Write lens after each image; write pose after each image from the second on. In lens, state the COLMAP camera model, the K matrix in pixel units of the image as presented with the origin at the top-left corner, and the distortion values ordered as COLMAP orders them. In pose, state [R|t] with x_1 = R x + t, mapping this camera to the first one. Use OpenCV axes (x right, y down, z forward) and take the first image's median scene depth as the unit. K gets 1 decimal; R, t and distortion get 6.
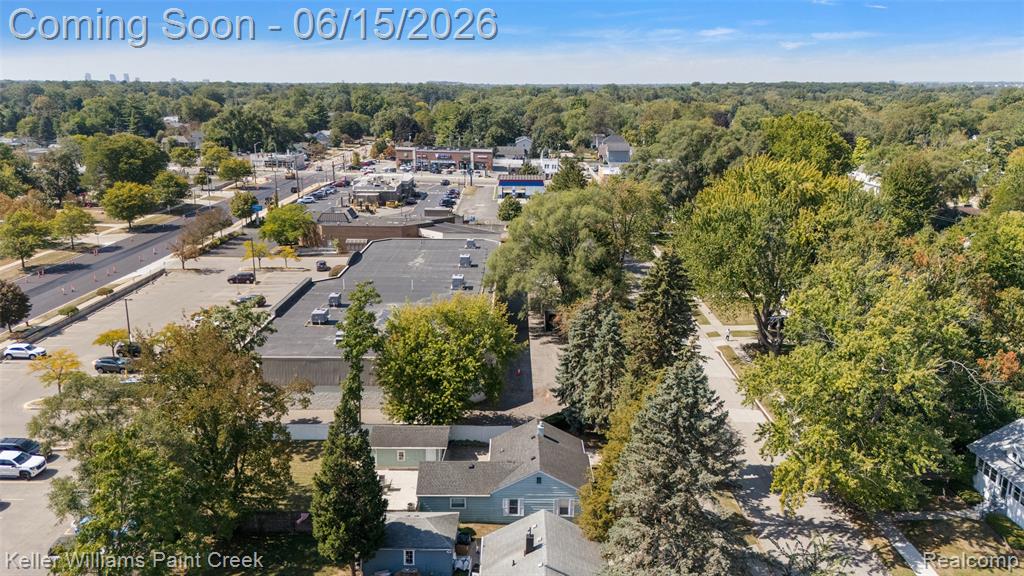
lens RADIAL K [[778.6, 0, 512.0], [0, 778.6, 288.0], [0, 0, 1]] dist [0.103148, -0.130927]
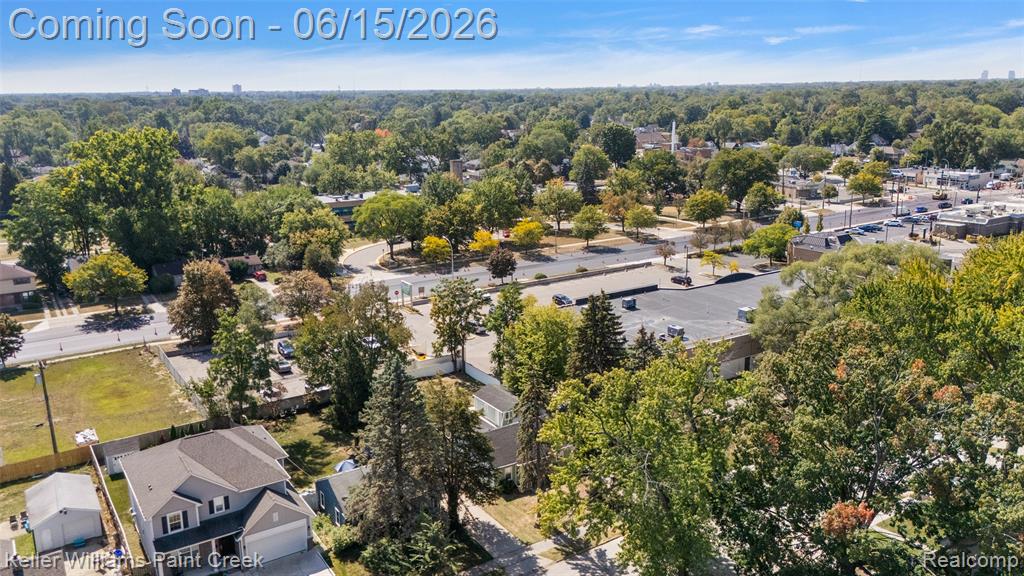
lens RADIAL K [[805.2, 0, 512.0], [0, 805.2, 288.0], [0, 0, 1]] dist [0.107465, -0.140266]
pose [[0.551504, 0.186475, -0.813062, 0.331131], [-0.191489, 0.976966, 0.094178, -0.043779], [0.811896, 0.103753, 0.574509, 0.073115]]
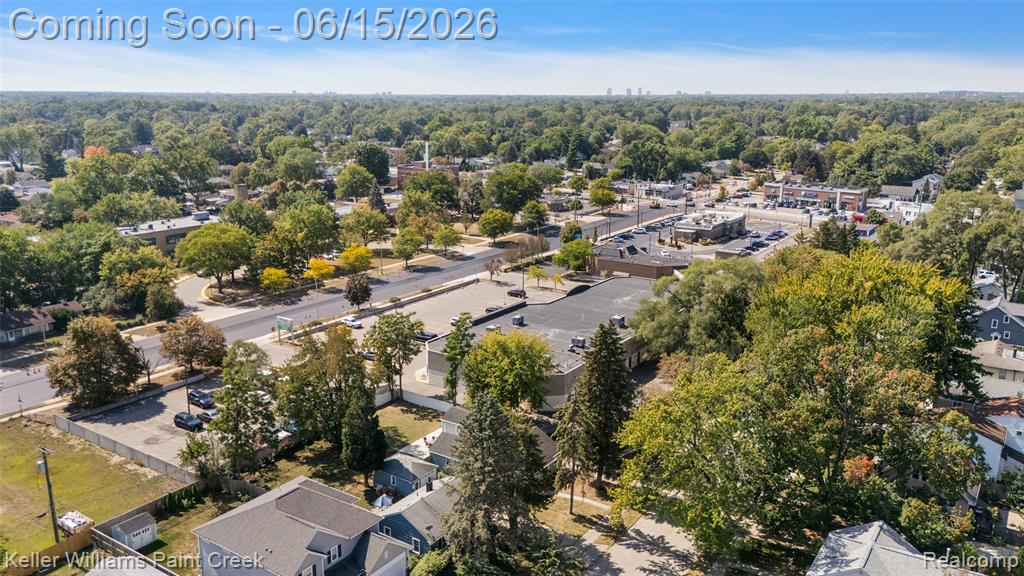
lens RADIAL K [[778.6, 0, 512.0], [0, 778.6, 288.0], [0, 0, 1]] dist [0.103148, -0.130927]
pose [[0.826699, 0.130951, -0.547194, 0.248780], [-0.137850, 0.990038, 0.028667, -0.038604], [0.545497, 0.051732, 0.836515, -0.073592]]
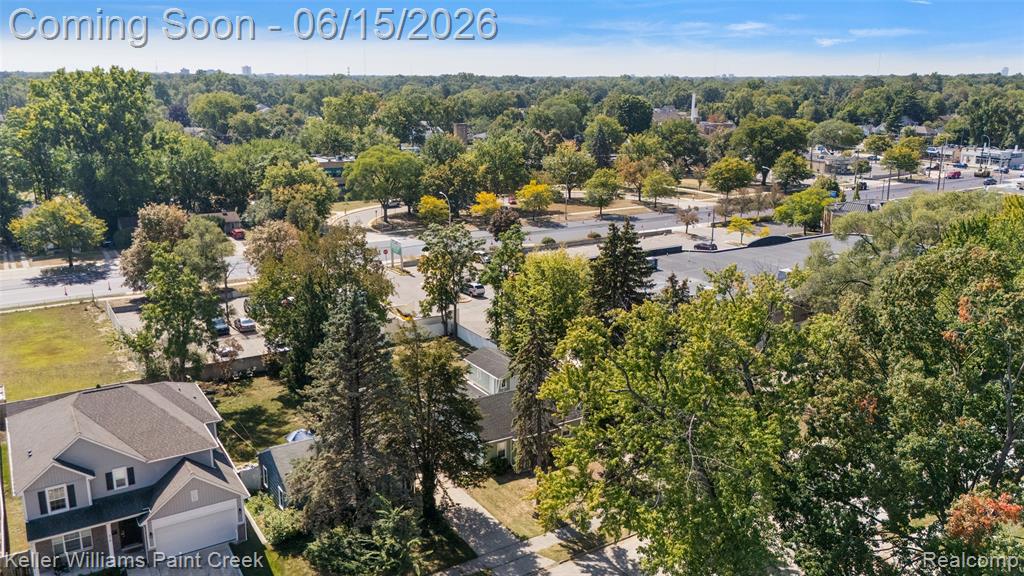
lens RADIAL K [[811.5, 0, 512.0], [0, 811.5, 288.0], [0, 0, 1]] dist [0.088227, -0.083075]
pose [[0.539509, 0.208112, -0.815855, 0.274880], [-0.211764, 0.971364, 0.107744, -0.014700], [0.814915, 0.114640, 0.568130, 0.122821]]
